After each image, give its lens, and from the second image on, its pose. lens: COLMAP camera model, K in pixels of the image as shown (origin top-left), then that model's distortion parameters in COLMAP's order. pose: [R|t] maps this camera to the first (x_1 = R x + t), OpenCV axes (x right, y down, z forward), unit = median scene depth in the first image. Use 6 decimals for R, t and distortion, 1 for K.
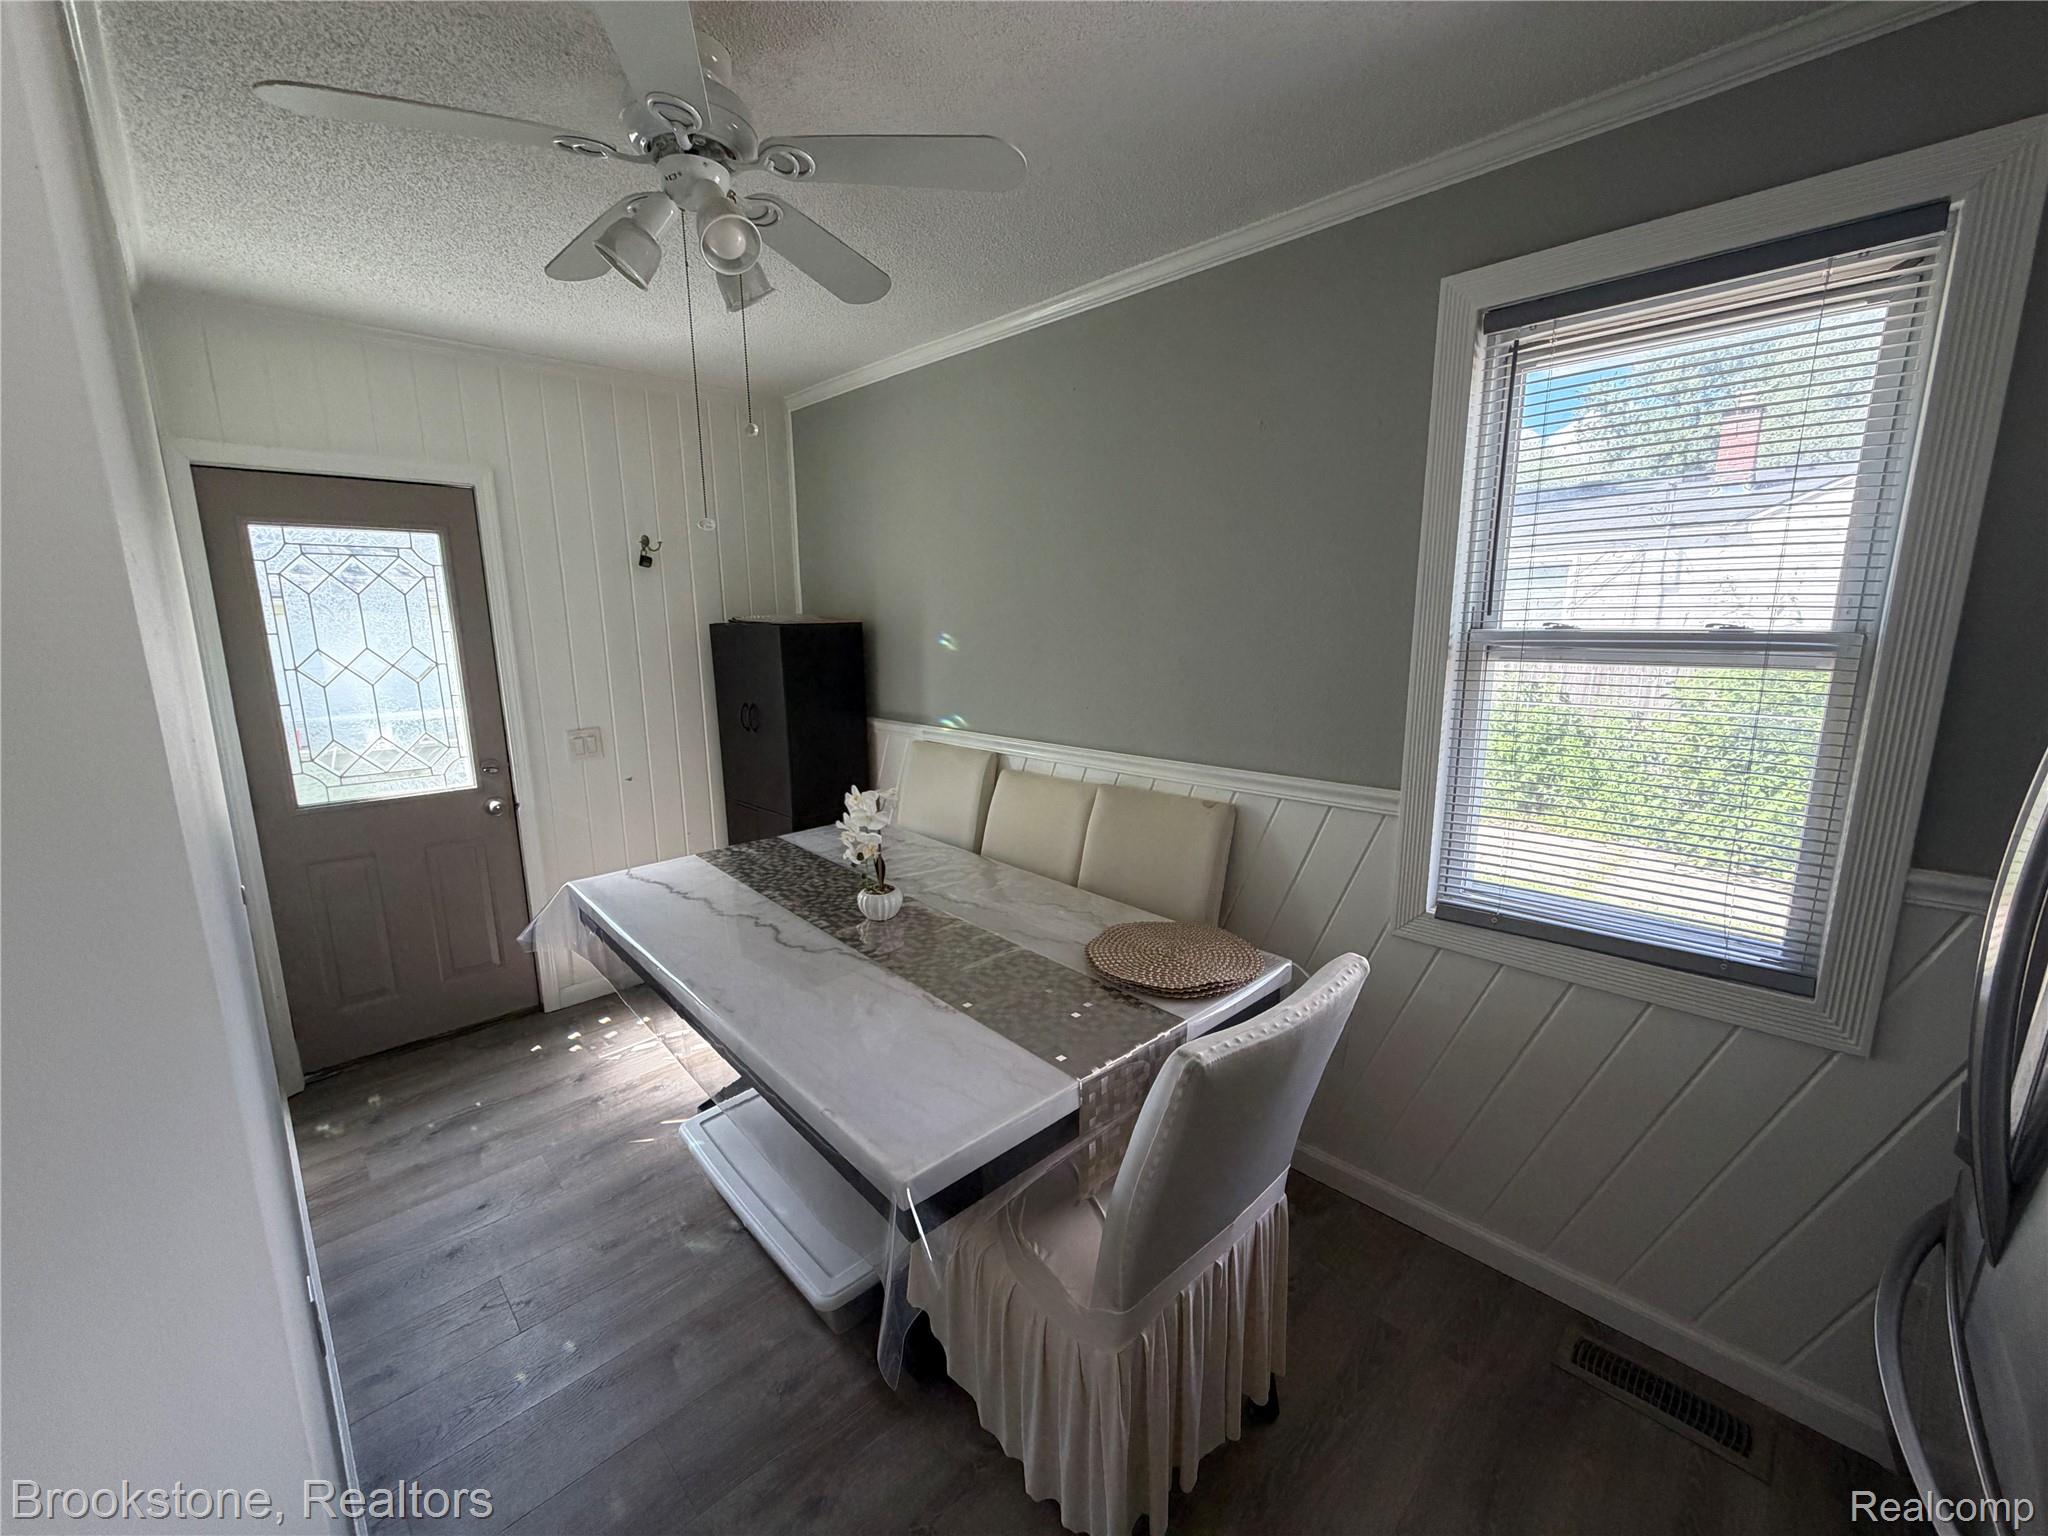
lens RADIAL K [[814.0, 0, 1017.5], [0, 814.0, 769.5], [0, 0, 1]] dist [-0.001472, 0.000501]
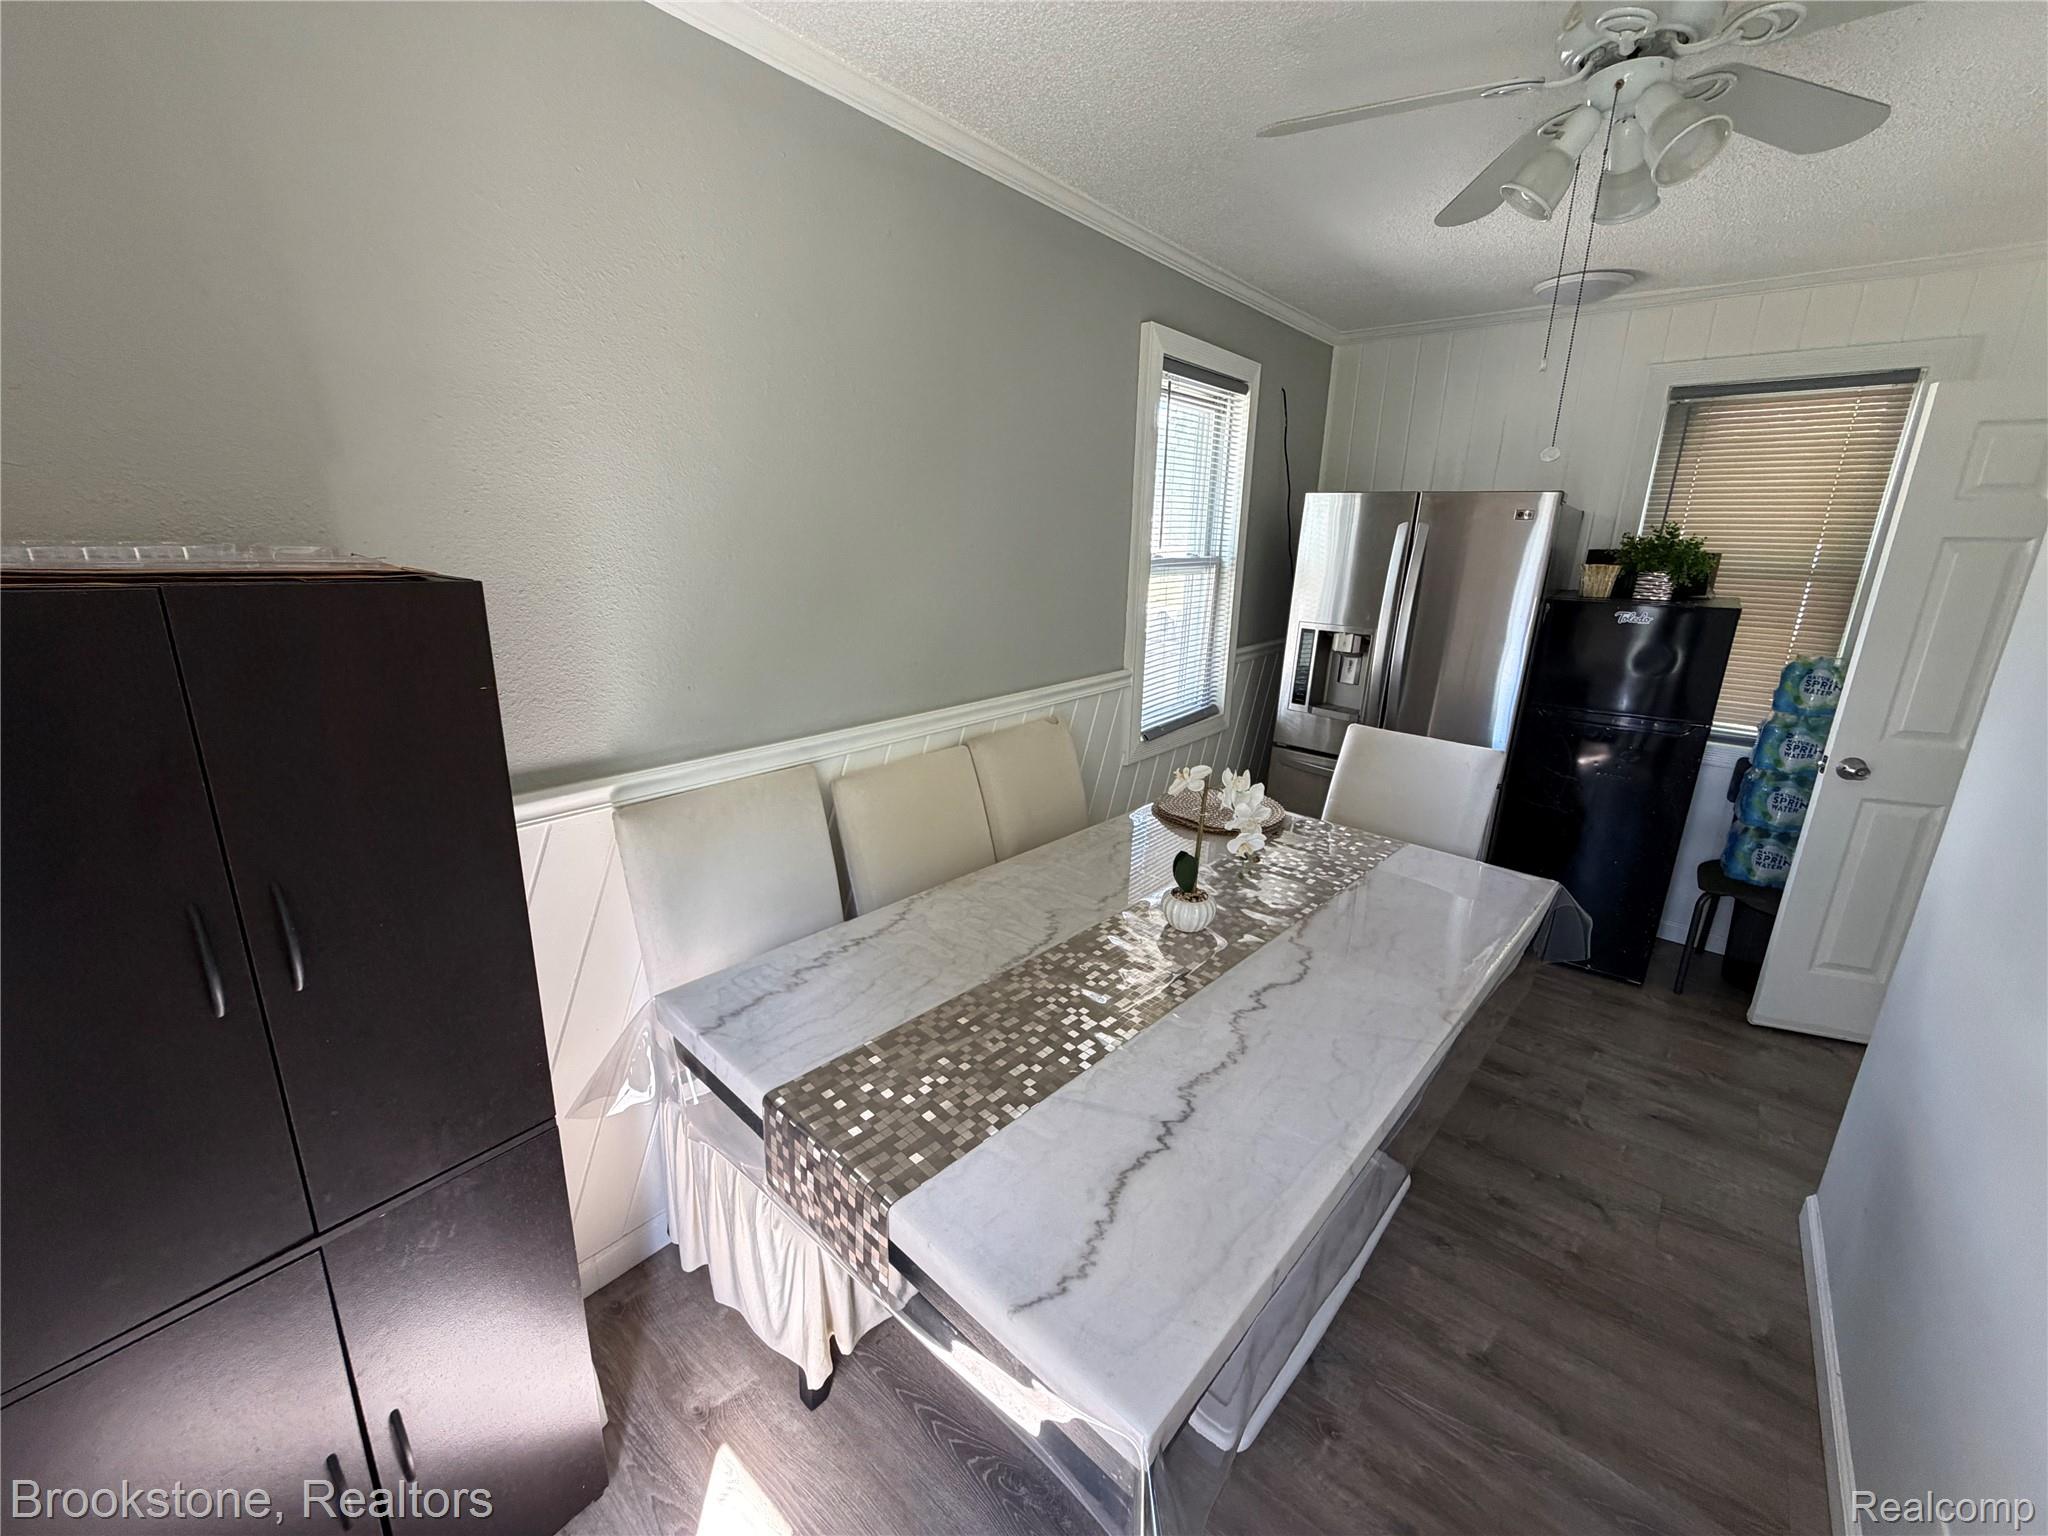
lens RADIAL K [[814.0, 0, 1017.5], [0, 814.0, 769.5], [0, 0, 1]] dist [-0.001472, 0.000501]
pose [[-0.084306, -0.256819, 0.962775, -1.123391], [0.187953, 0.944772, 0.268475, -0.265007], [-0.978553, 0.203591, -0.031380, 1.444252]]
